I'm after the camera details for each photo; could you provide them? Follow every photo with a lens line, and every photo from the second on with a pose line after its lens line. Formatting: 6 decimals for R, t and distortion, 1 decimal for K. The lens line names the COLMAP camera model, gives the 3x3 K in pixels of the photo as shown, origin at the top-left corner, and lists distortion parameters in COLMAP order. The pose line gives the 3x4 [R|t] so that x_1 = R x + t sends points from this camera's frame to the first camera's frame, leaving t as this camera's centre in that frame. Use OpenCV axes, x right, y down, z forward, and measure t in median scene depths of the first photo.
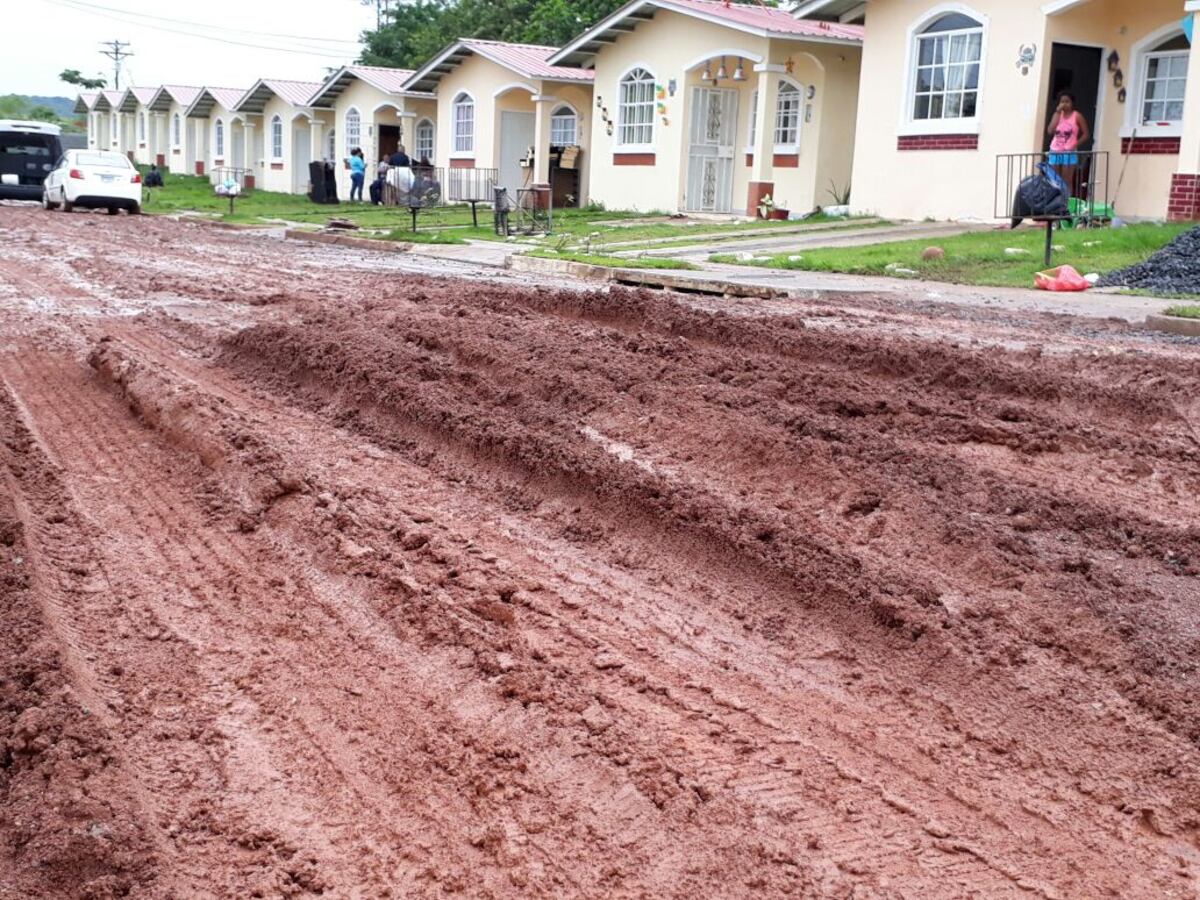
lens RADIAL K [[1487.5, 0, 600.0], [0, 1487.5, 450.0], [0, 0, 1]] dist [0.256104, -0.778777]
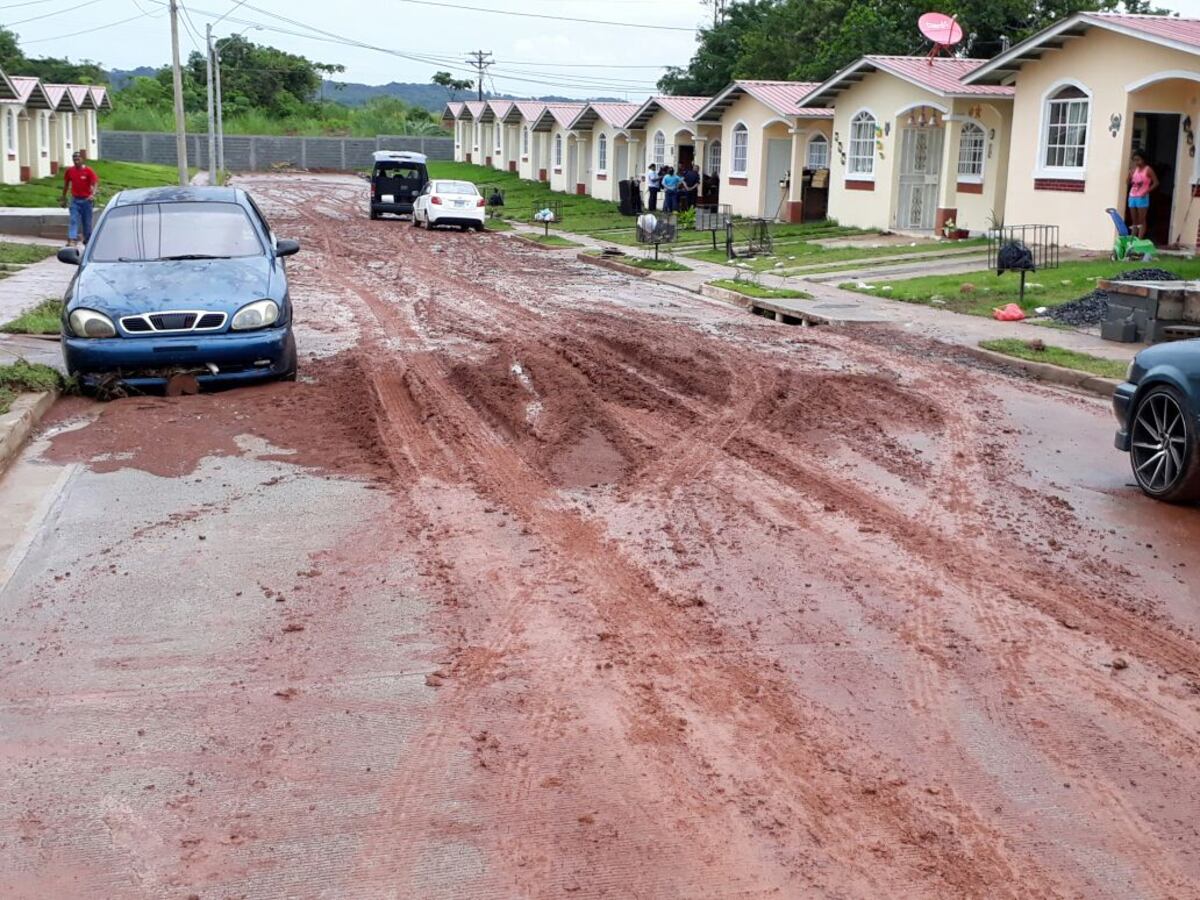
lens RADIAL K [[1487.5, 0, 600.0], [0, 1487.5, 450.0], [0, 0, 1]] dist [0.256104, -0.778777]
pose [[0.973547, 0.019535, -0.227650, 0.088026], [-0.015724, 0.999704, 0.018540, 0.002796], [0.227945, -0.014470, 0.973567, -0.218964]]
